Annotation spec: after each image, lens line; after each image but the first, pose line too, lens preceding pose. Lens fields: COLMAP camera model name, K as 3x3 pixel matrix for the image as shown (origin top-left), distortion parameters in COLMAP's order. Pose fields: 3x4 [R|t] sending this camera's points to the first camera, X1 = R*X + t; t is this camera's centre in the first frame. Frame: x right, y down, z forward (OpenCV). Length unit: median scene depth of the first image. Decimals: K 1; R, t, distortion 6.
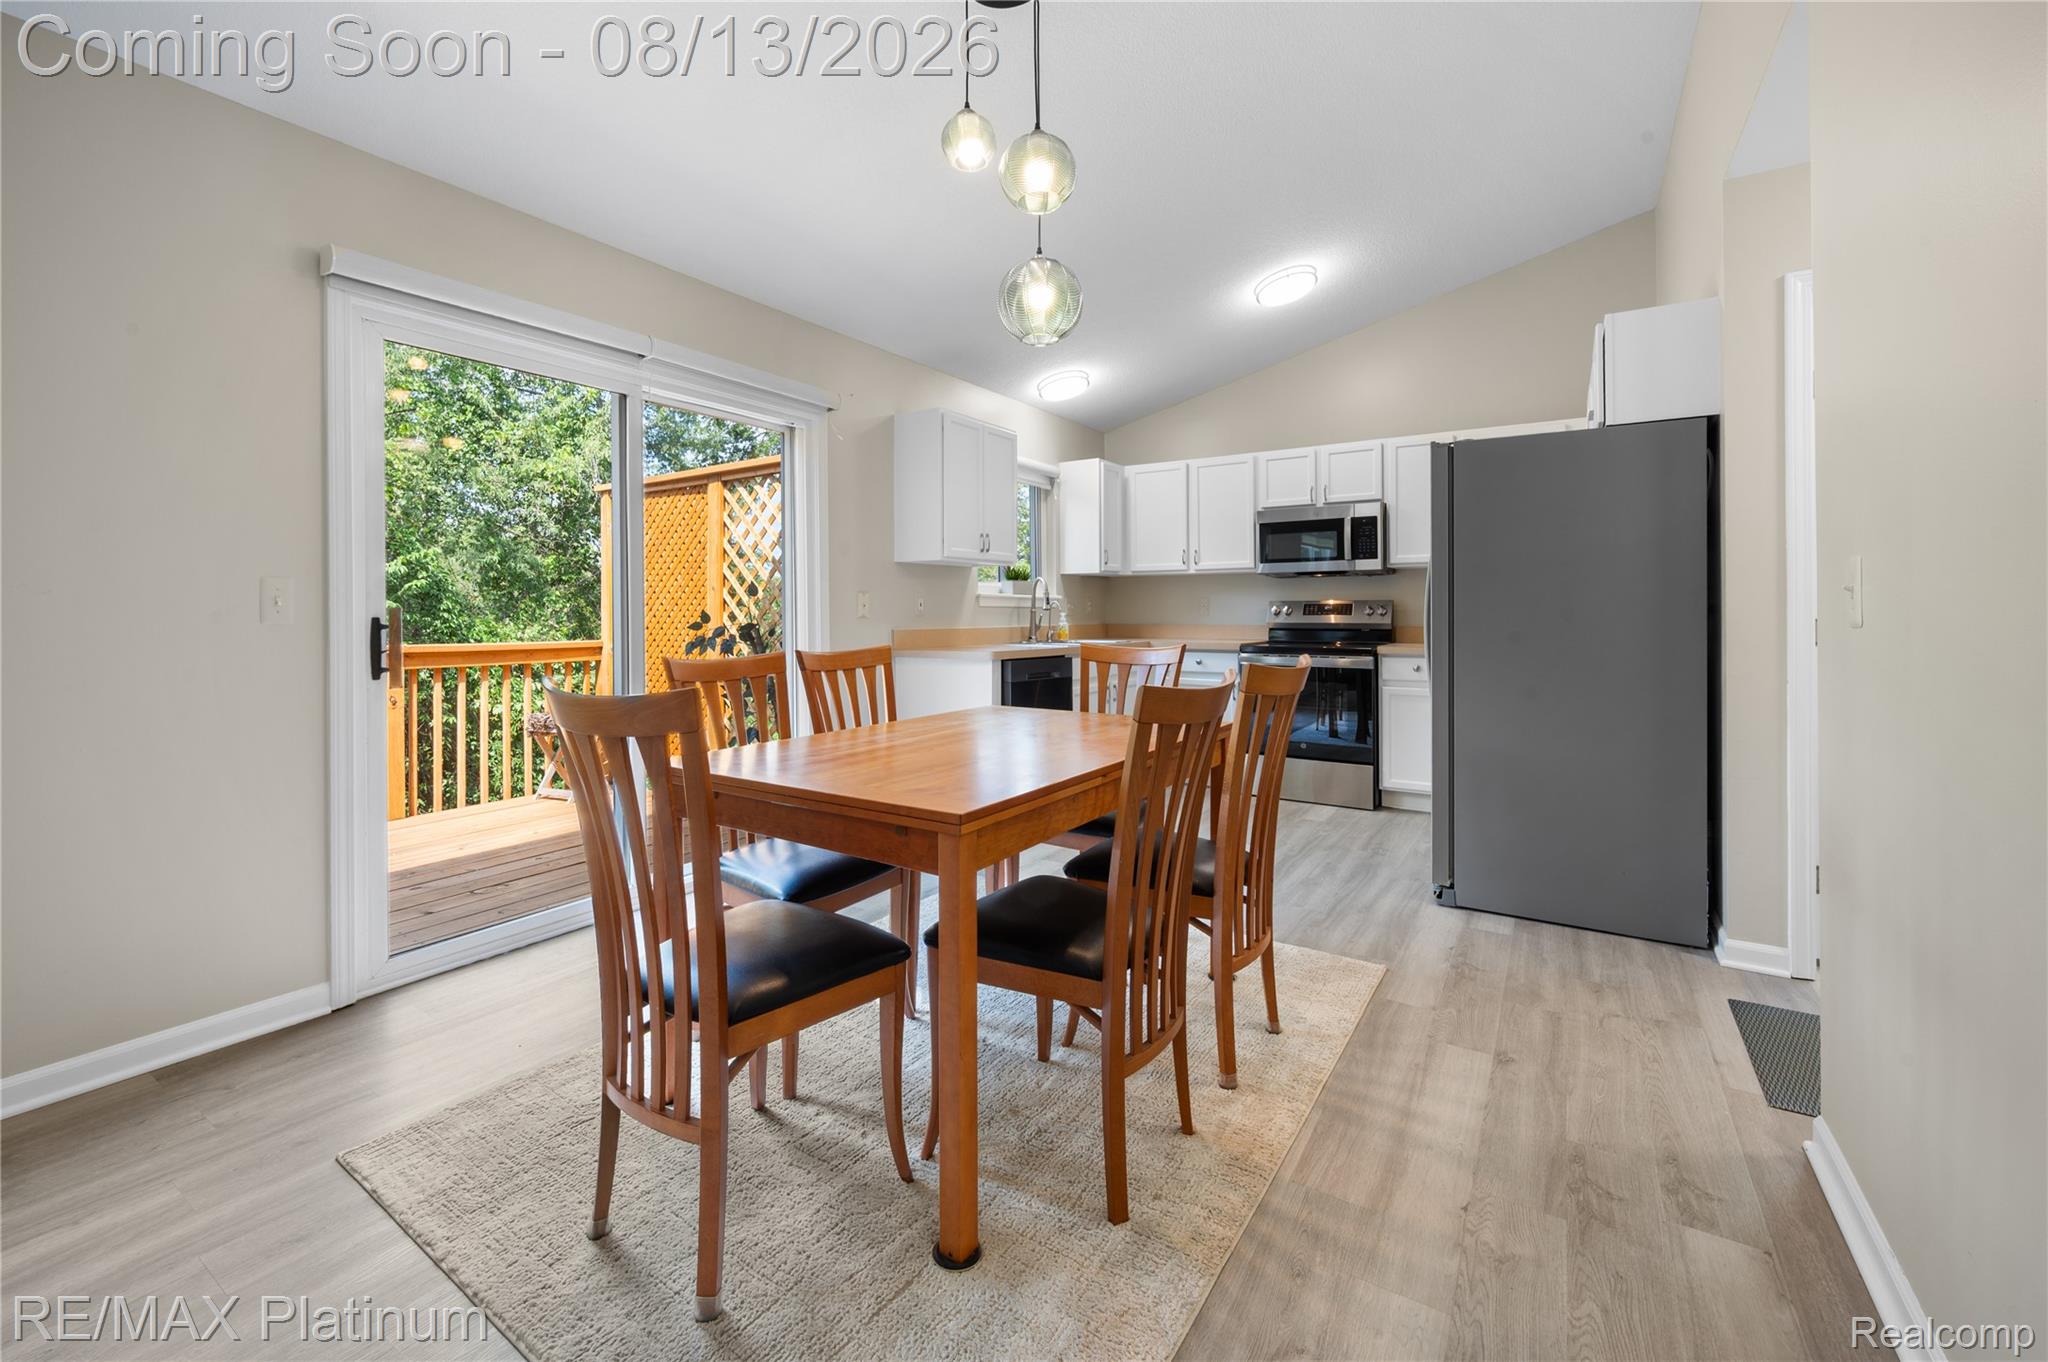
lens RADIAL K [[830.5, 0, 1026.8], [0, 830.5, 609.3], [0, 0, 1]] dist [0.003525, 0.000044]
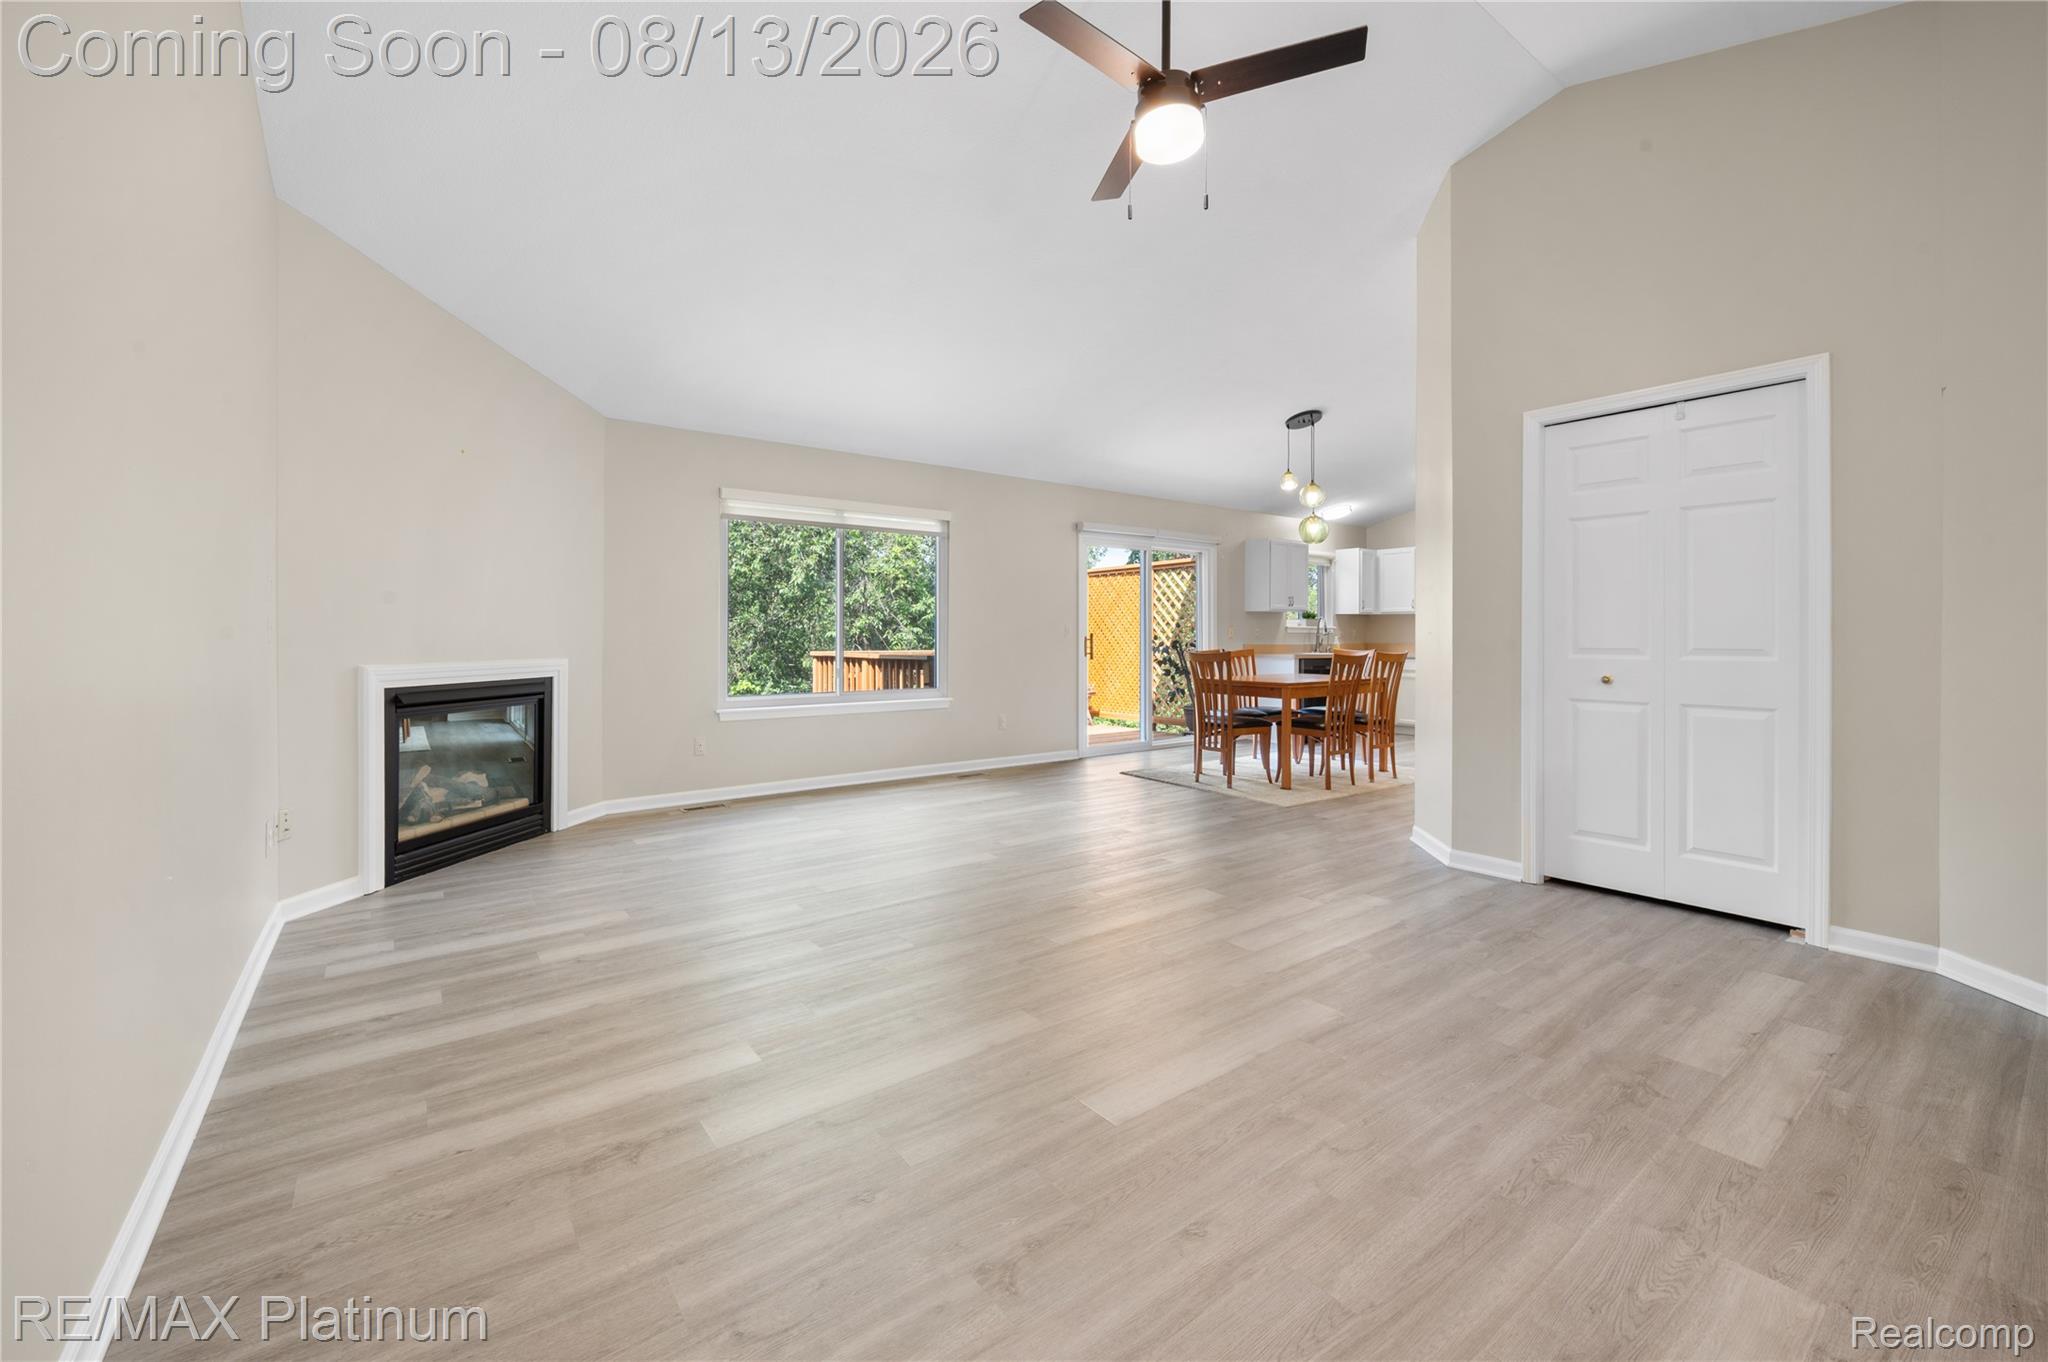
lens RADIAL K [[830.5, 0, 1034.0], [0, 830.5, 635.4], [0, 0, 1]] dist [0.003525, 0.000044]
pose [[0.942081, 0.007399, -0.335303, 0.032420], [-0.006319, 0.999971, 0.004313, -0.001926], [0.335325, -0.001944, 0.942100, -0.937559]]
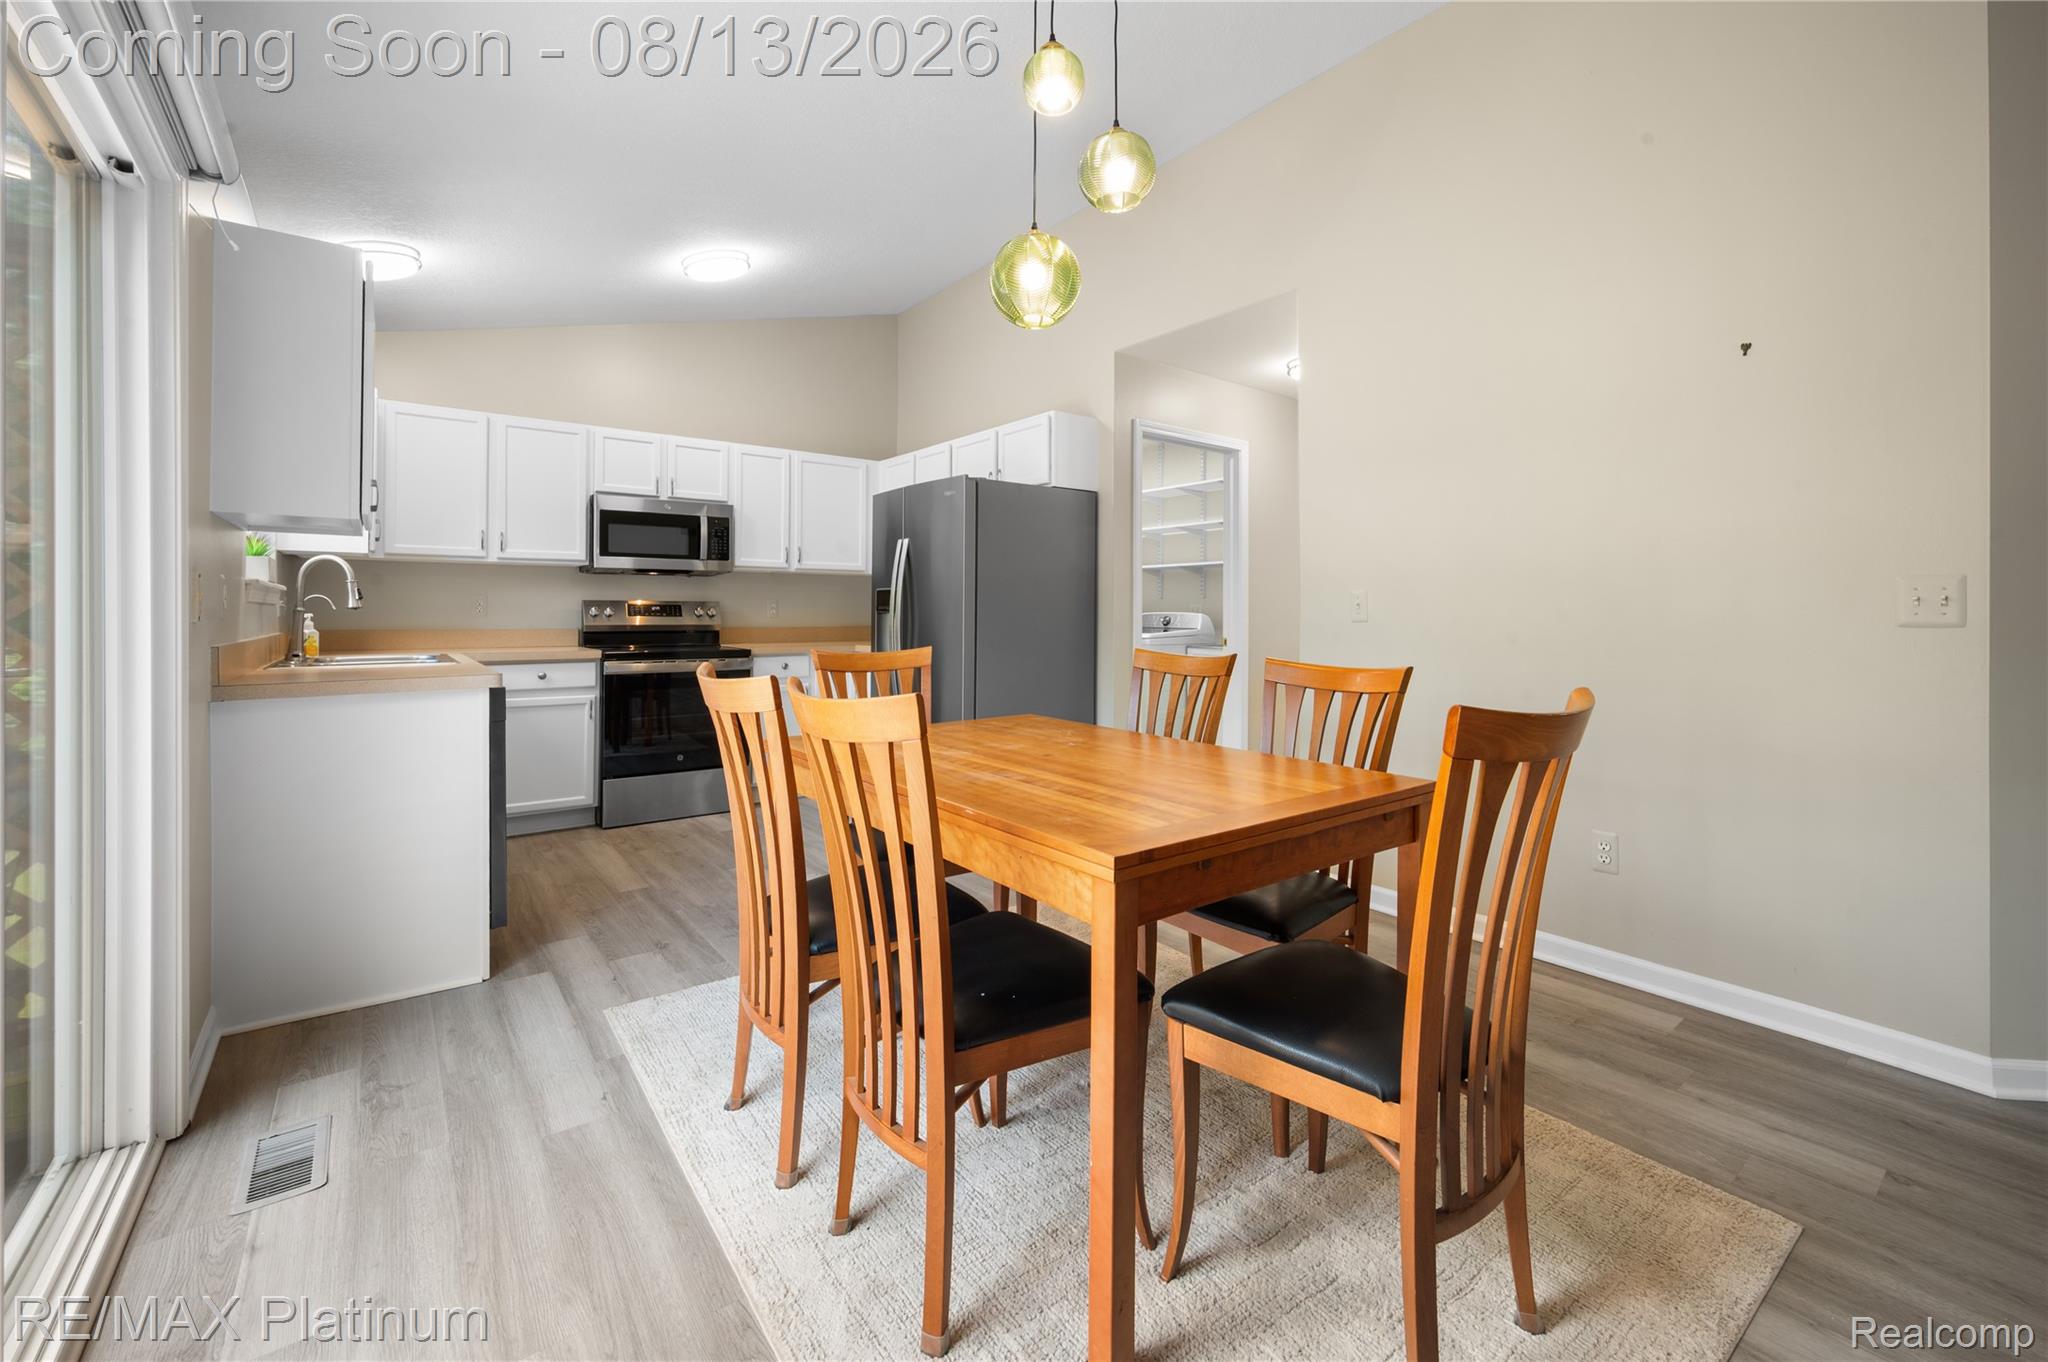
lens RADIAL K [[830.5, 0, 1025.2], [0, 830.5, 608.8], [0, 0, 1]] dist [0.003525, 0.000044]
pose [[0.333905, 0.010631, 0.942547, -0.383846], [-0.007493, 0.999935, -0.008624, 0.003186], [-0.942577, -0.004183, 0.333963, 0.311864]]
